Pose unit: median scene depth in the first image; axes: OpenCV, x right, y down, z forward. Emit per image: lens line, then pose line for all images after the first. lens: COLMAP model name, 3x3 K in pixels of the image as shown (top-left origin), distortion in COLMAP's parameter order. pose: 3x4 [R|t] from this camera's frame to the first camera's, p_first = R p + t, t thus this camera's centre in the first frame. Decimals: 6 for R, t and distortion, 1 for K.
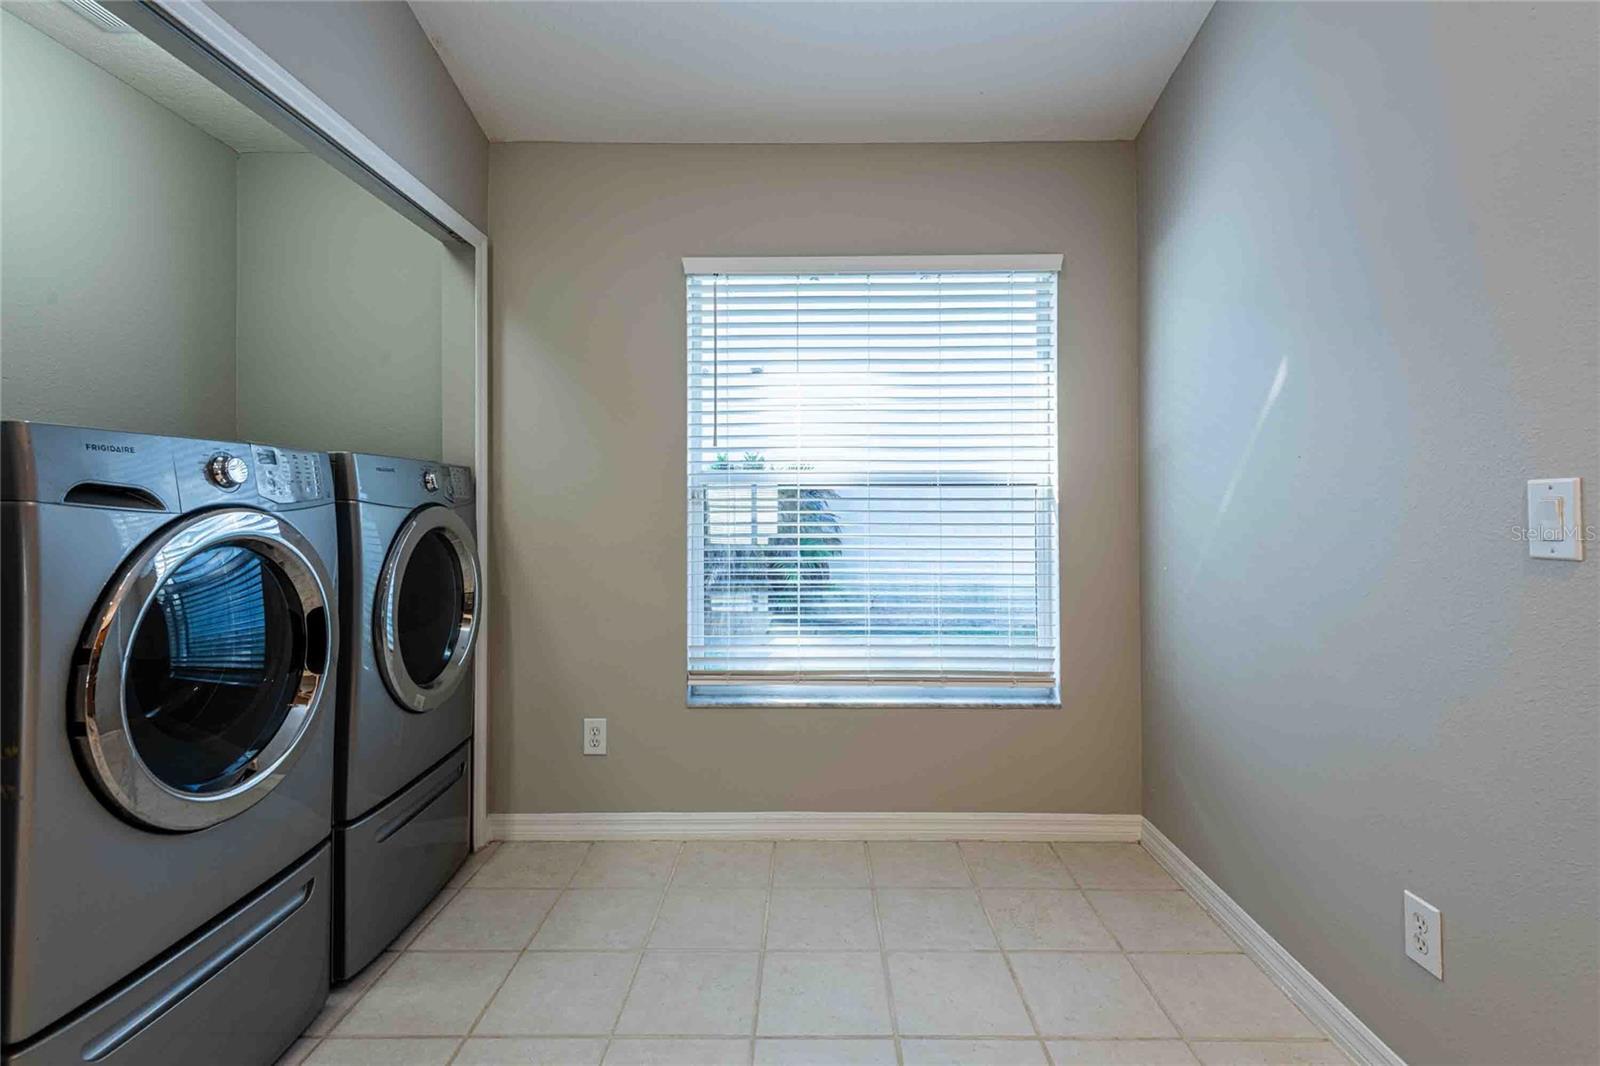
lens RADIAL K [[741.3, 0, 800.6], [0, 741.3, 497.8], [0, 0, 1]] dist [0.040232, -0.027561]
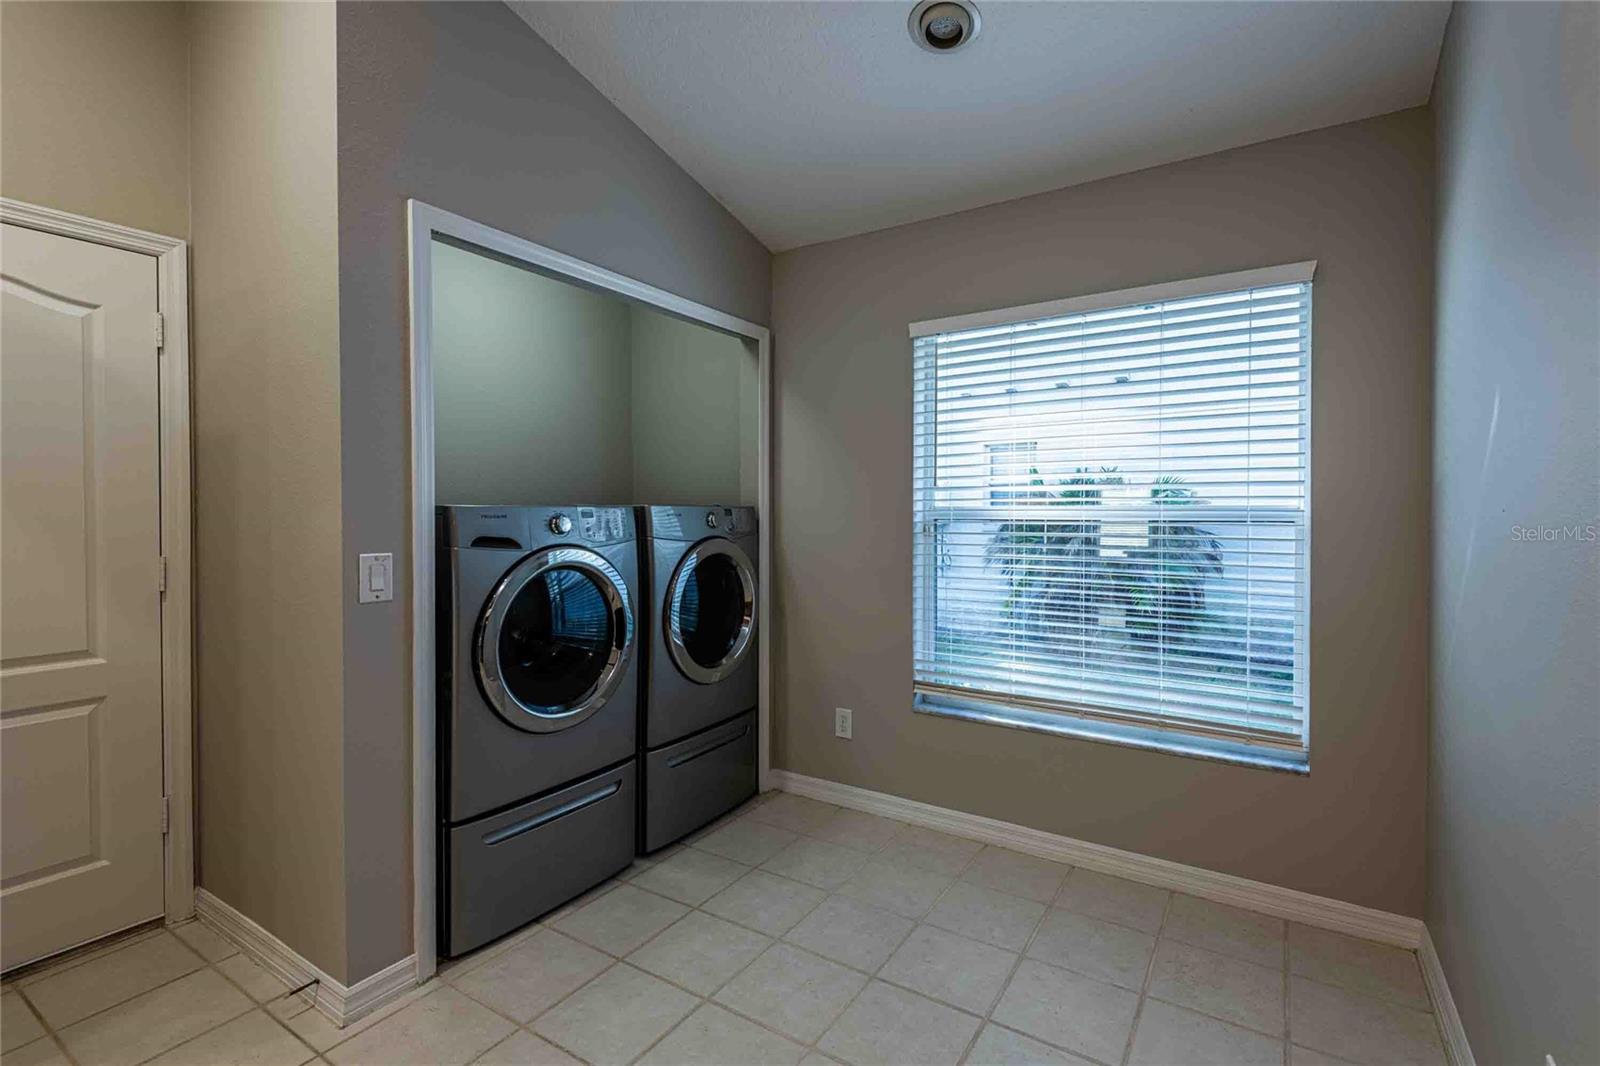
lens RADIAL K [[722.3, 0, 799.1], [0, 722.3, 523.6], [0, 0, 1]] dist [0.036768, -0.024557]
pose [[0.848153, 0.011981, -0.529617, 0.326932], [0.001820, 0.999672, 0.025530, -0.046561], [0.529749, -0.022618, 0.847853, -0.054835]]
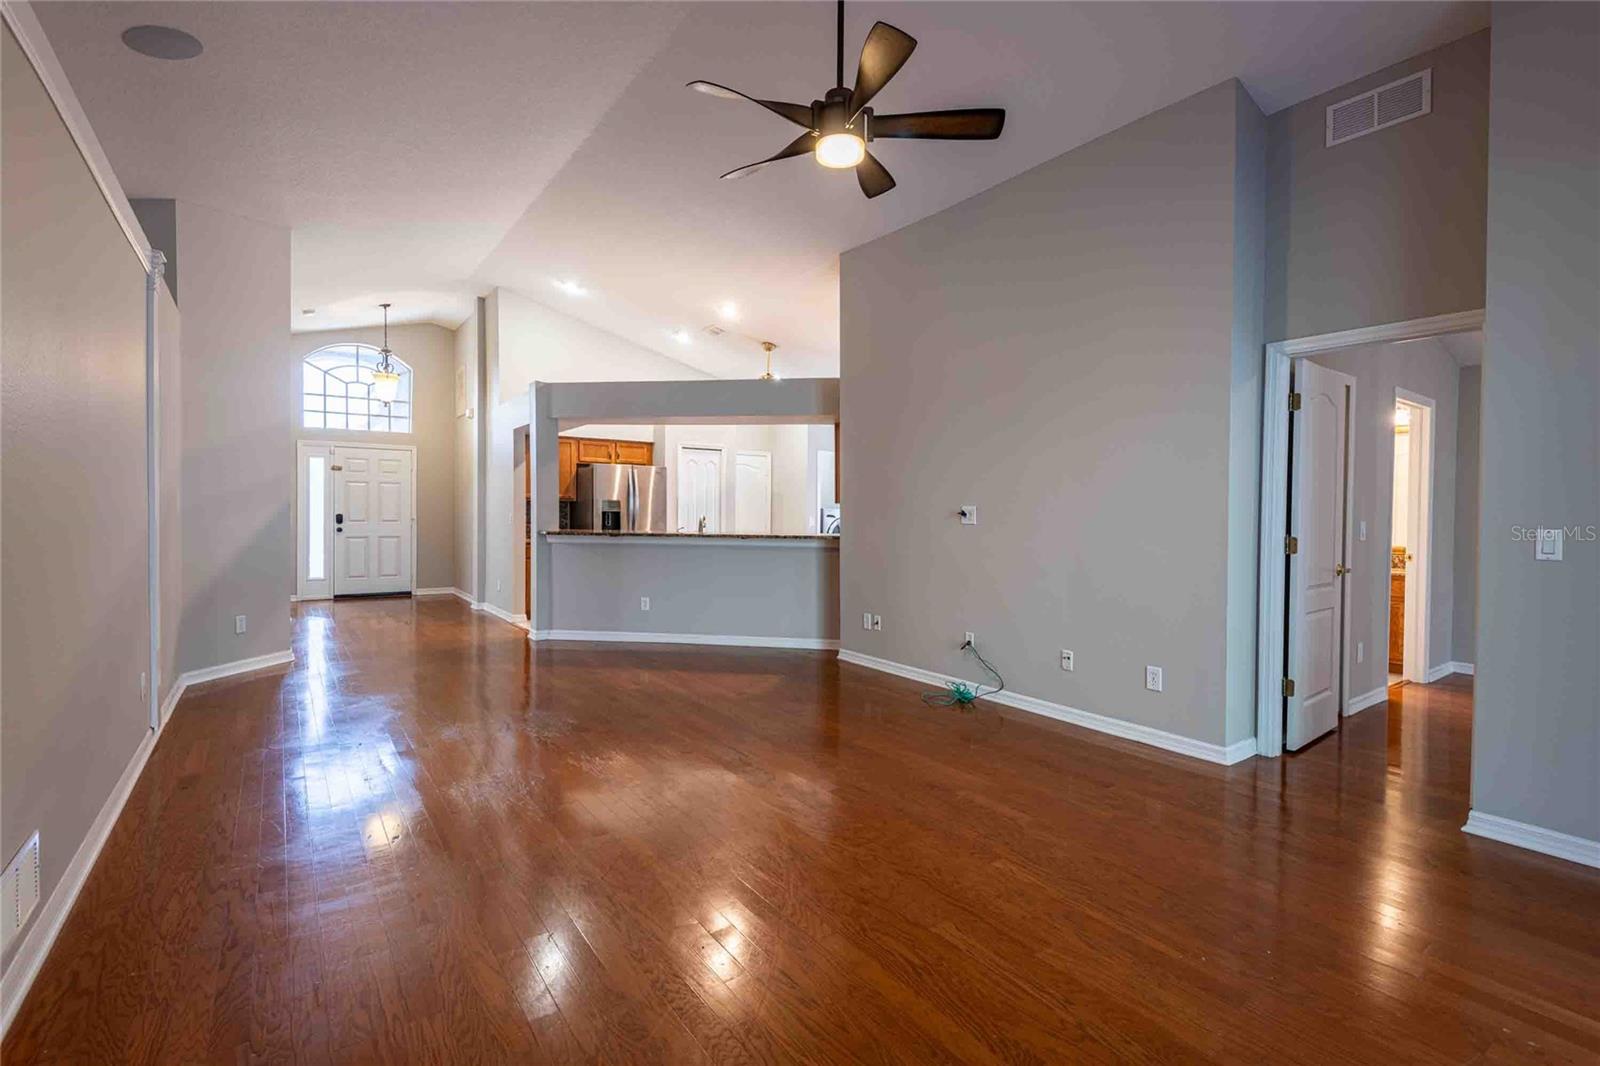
lens RADIAL K [[722.3, 0, 799.1], [0, 722.3, 523.6], [0, 0, 1]] dist [0.036768, -0.024557]
pose [[0.594916, 0.022216, -0.803481, 2.841029], [-0.007063, 0.999724, 0.022412, -0.049725], [0.803757, -0.007658, 0.594908, -2.177797]]
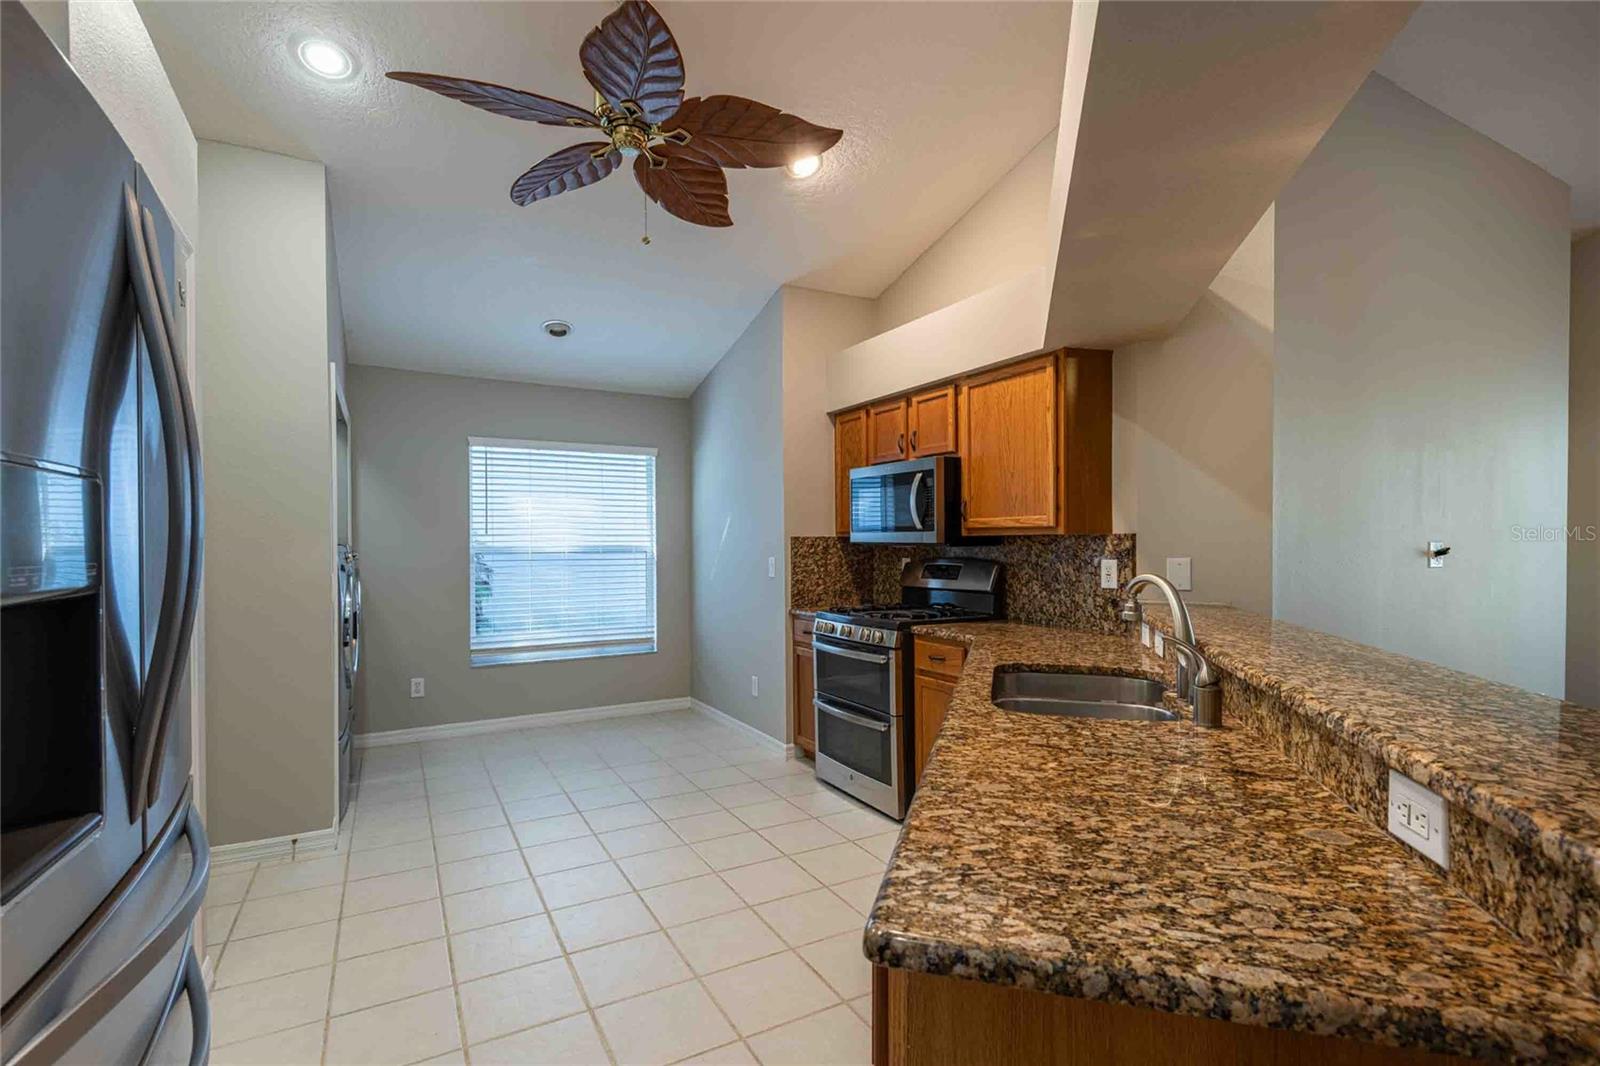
lens RADIAL K [[741.5, 0, 799.2], [0, 741.5, 550.1], [0, 0, 1]] dist [0.037084, -0.030855]
pose [[0.865814, -0.005212, 0.500340, -0.427168], [0.000508, 0.999954, 0.009537, -0.048943], [-0.500366, -0.008003, 0.865777, -1.230162]]
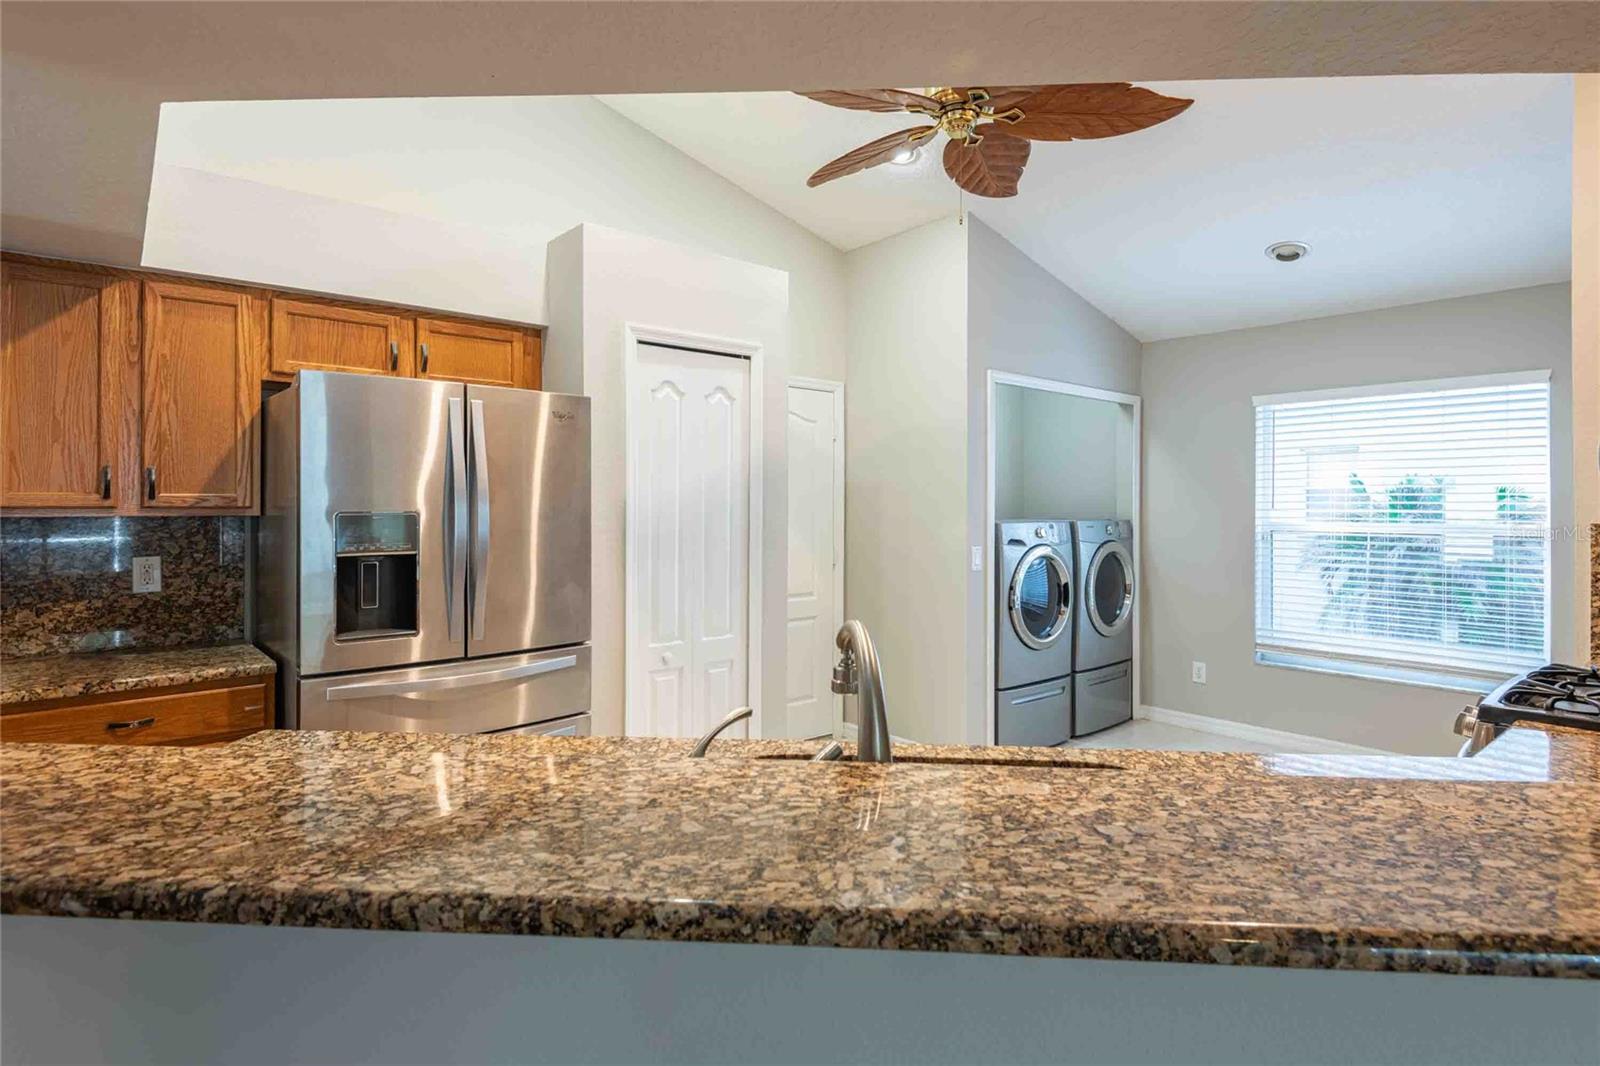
lens RADIAL K [[837.7, 0, 802.3], [0, 837.7, 503.3], [0, 0, 1]] dist [0.000390, -0.000526]
pose [[0.670440, 0.001385, -0.741962, 0.628074], [0.000045, 0.999998, 0.001908, -0.093821], [0.741963, -0.001313, 0.670439, -1.137736]]
